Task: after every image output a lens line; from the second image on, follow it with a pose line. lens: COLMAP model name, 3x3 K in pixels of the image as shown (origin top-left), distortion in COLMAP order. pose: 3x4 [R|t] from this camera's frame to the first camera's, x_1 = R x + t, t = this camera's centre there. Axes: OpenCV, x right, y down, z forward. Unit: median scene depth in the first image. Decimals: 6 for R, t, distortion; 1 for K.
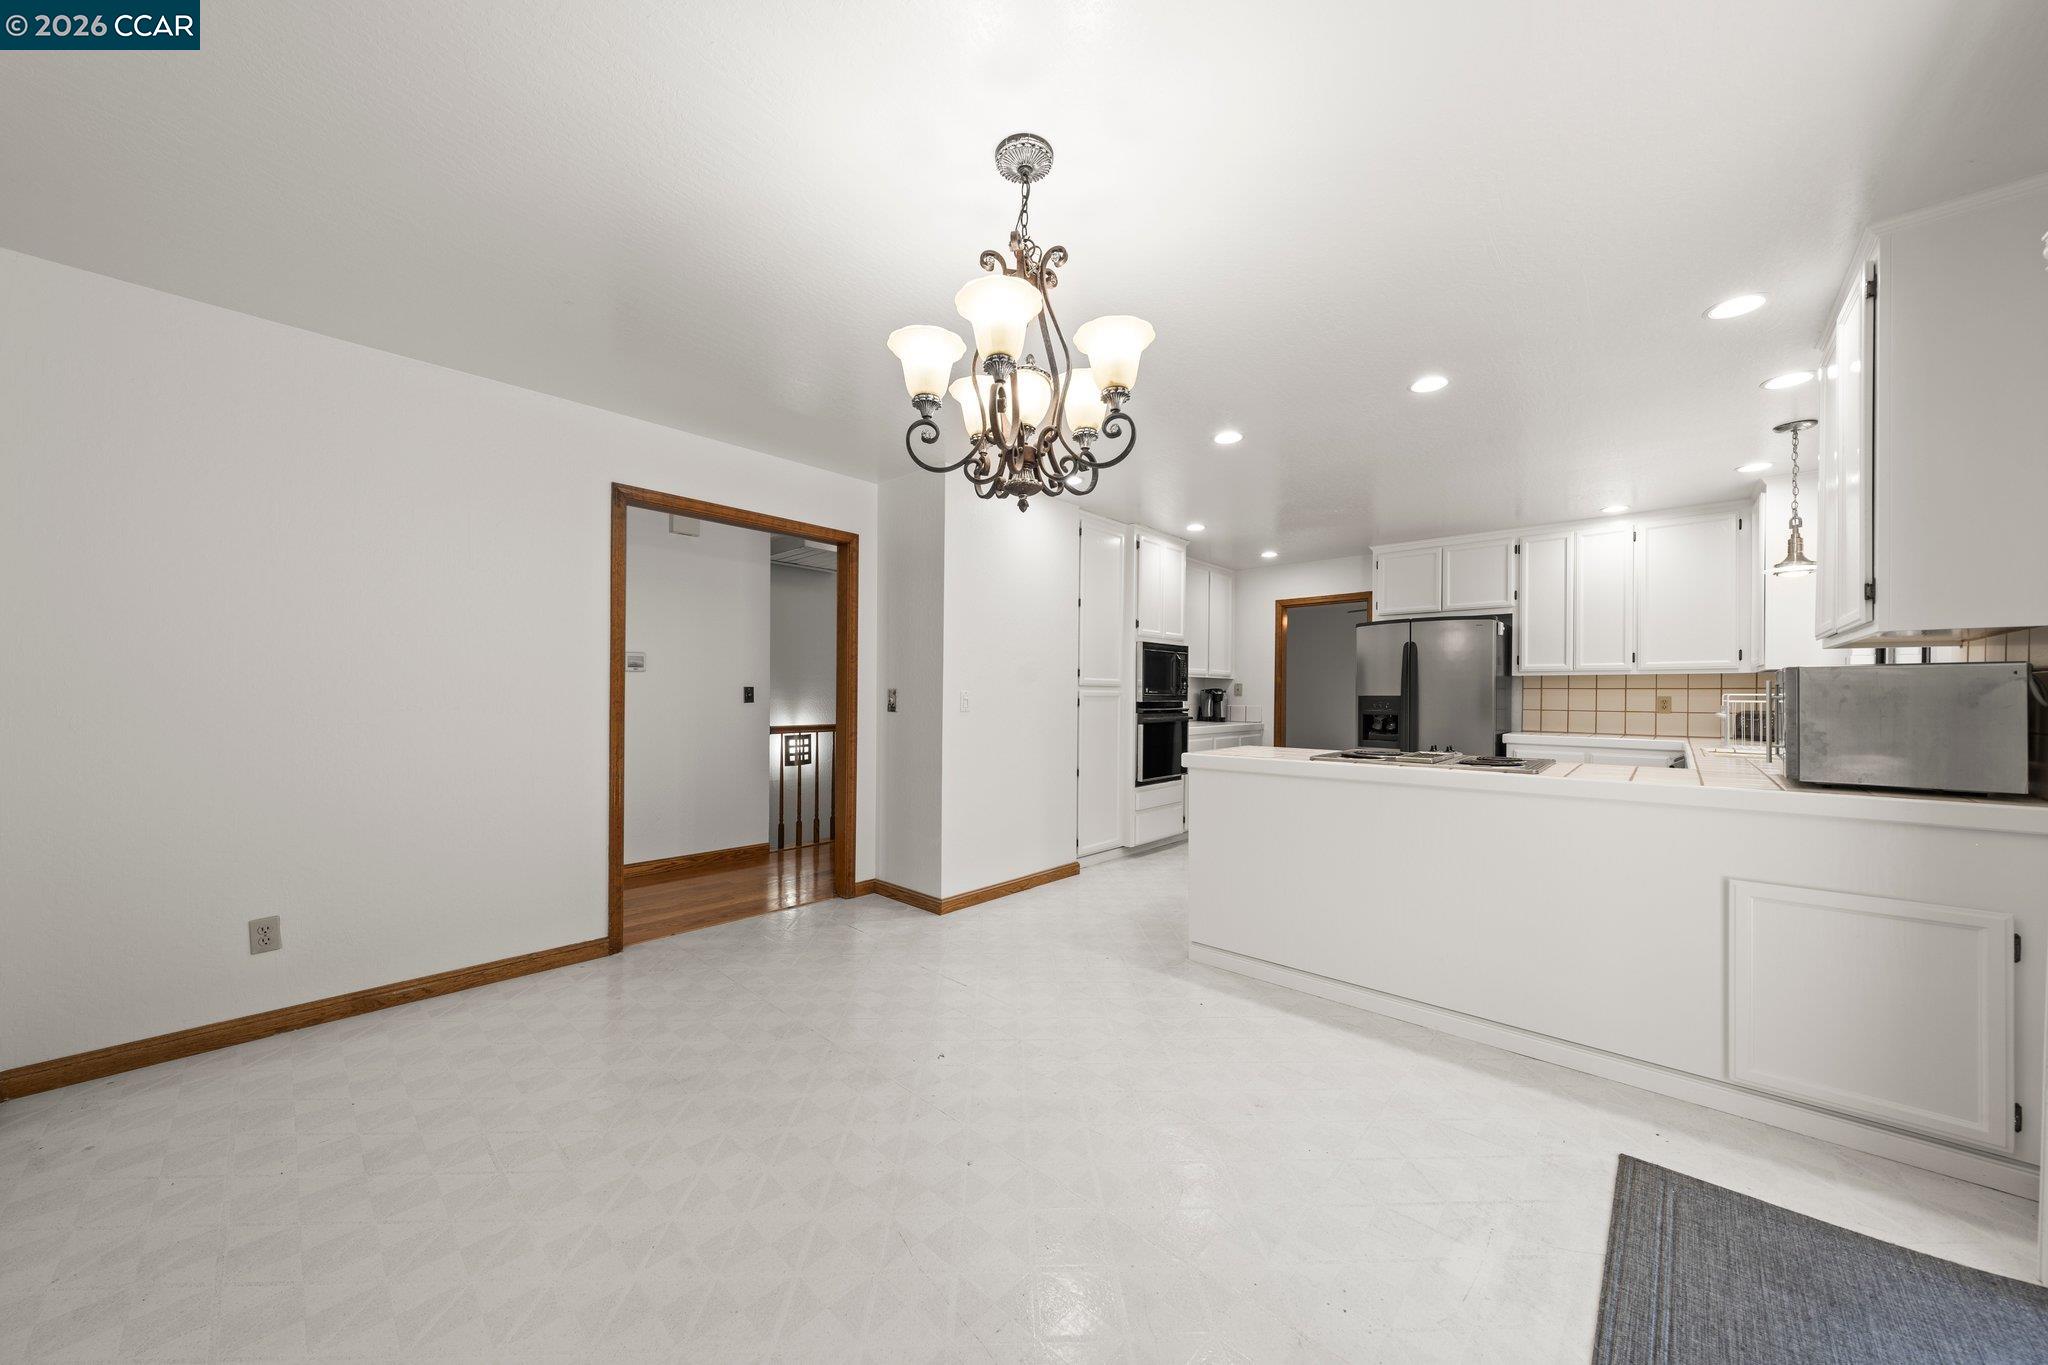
lens RADIAL K [[706.8, 0, 1031.0], [0, 706.8, 690.3], [0, 0, 1]] dist [0.000665, 0.000314]
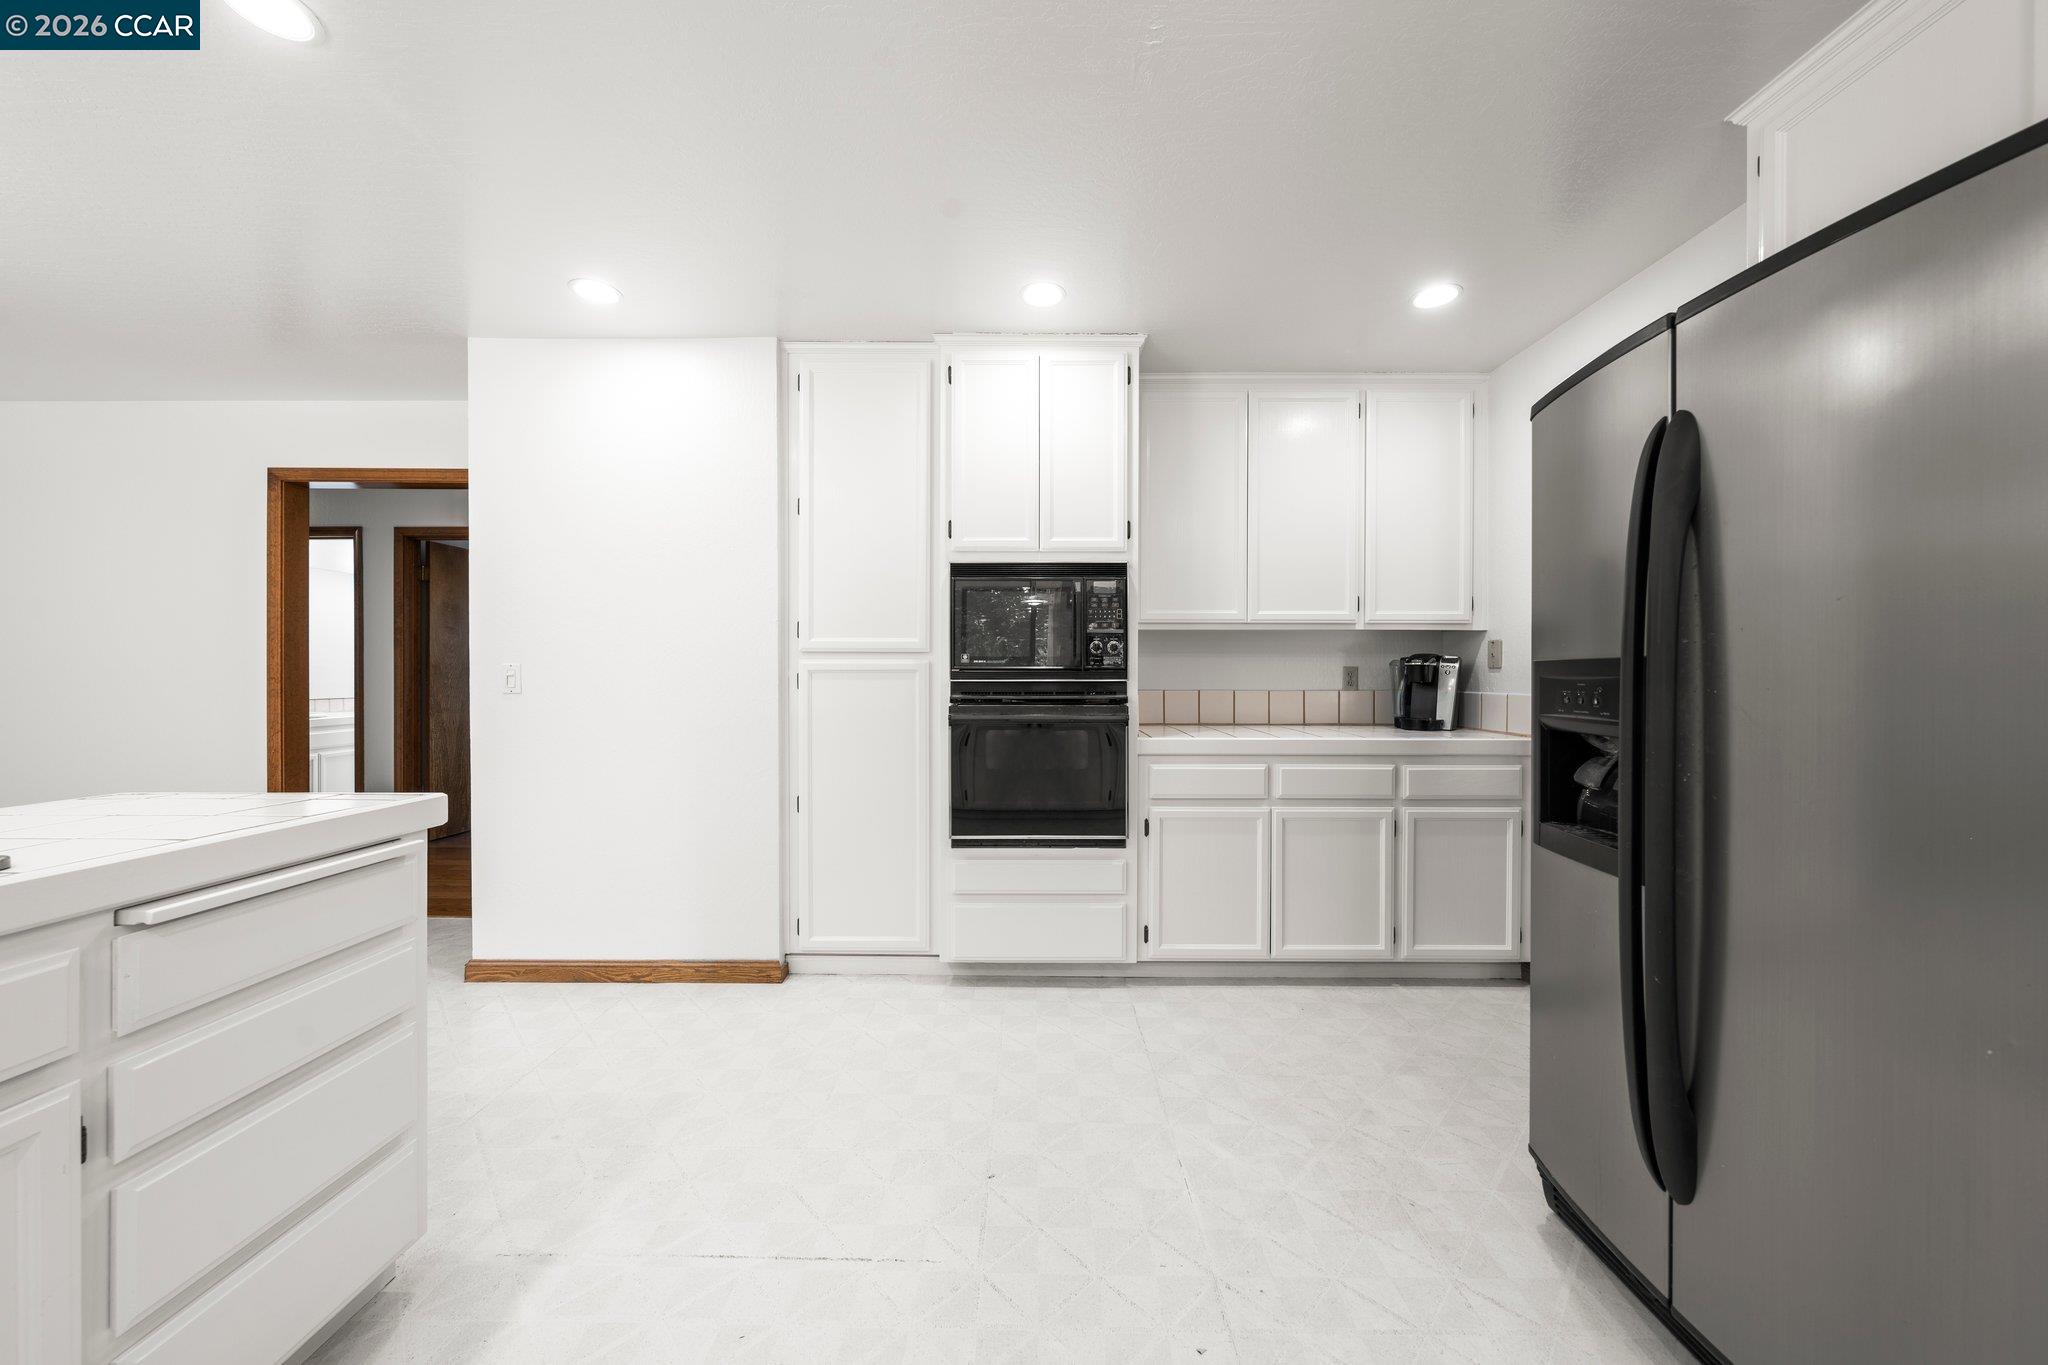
lens RADIAL K [[706.8, 0, 1031.1], [0, 706.8, 678.1], [0, 0, 1]] dist [0.000665, 0.000314]
pose [[0.667463, -0.003384, -0.744635, 0.569337], [0.005390, 0.999985, 0.000287, 0.014210], [0.744623, -0.004205, 0.667472, 0.699459]]
